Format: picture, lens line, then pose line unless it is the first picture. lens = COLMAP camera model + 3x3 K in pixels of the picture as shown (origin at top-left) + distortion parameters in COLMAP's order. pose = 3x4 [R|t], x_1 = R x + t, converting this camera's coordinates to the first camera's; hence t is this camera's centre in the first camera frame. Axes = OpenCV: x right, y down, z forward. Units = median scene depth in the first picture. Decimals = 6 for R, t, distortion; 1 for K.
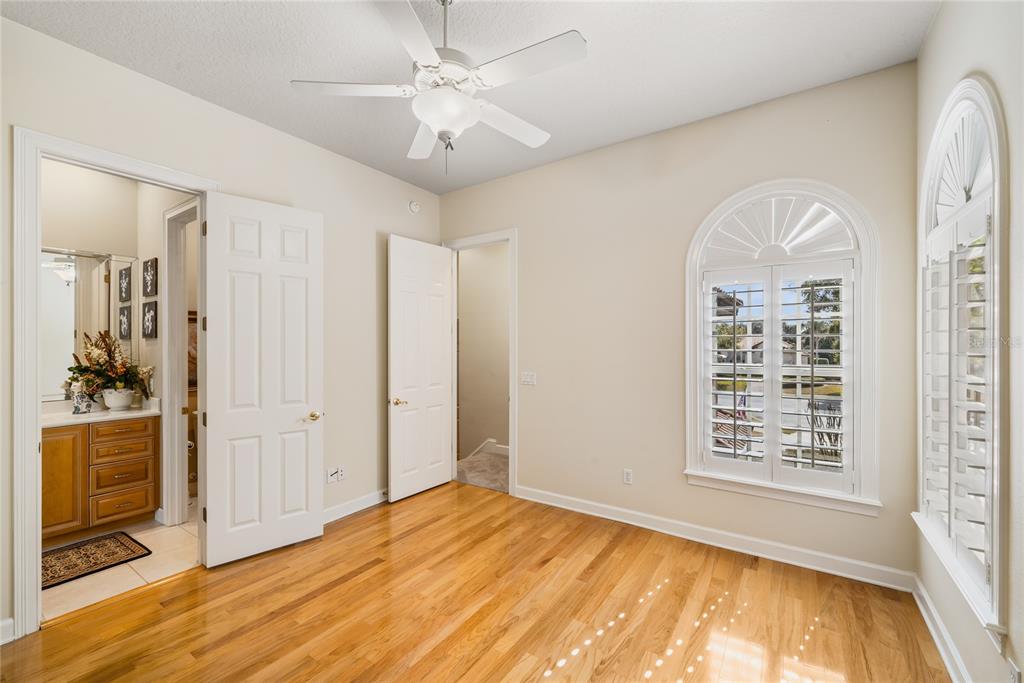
lens RADIAL K [[426.0, 0, 502.0], [0, 426.0, 347.4], [0, 0, 1]] dist [-0.011573, 0.000894]
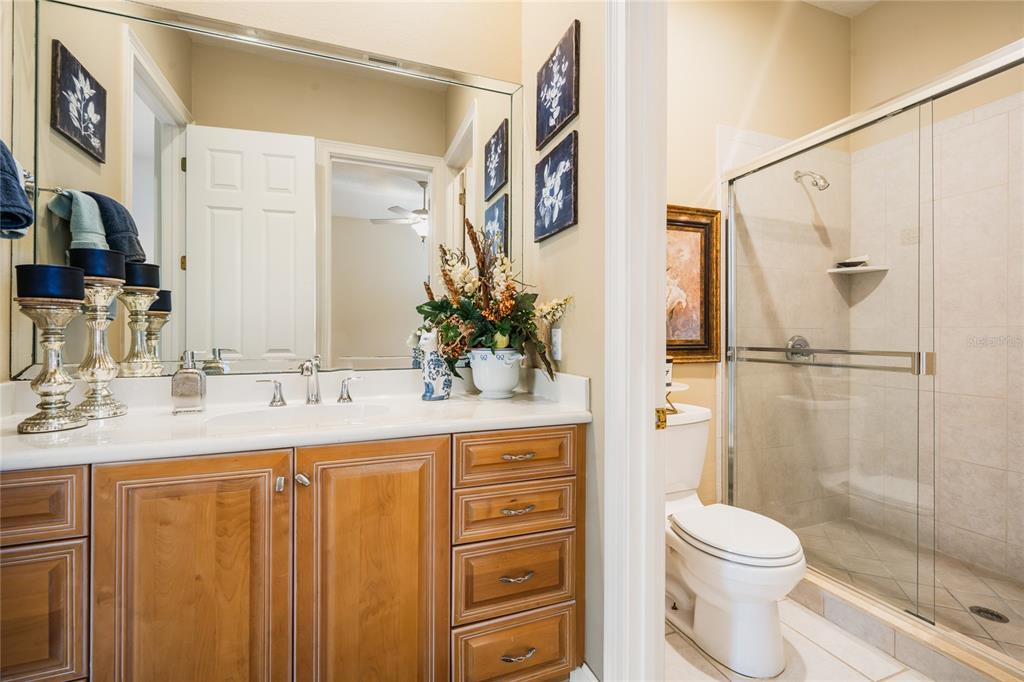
lens RADIAL K [[426.0, 0, 513.2], [0, 426.0, 336.0], [0, 0, 1]] dist [-0.011573, 0.000894]
pose [[0.826851, 0.006821, -0.562380, -0.652275], [-0.005502, 0.999977, 0.004039, 0.082853], [0.562394, -0.000245, 0.826869, 0.648174]]
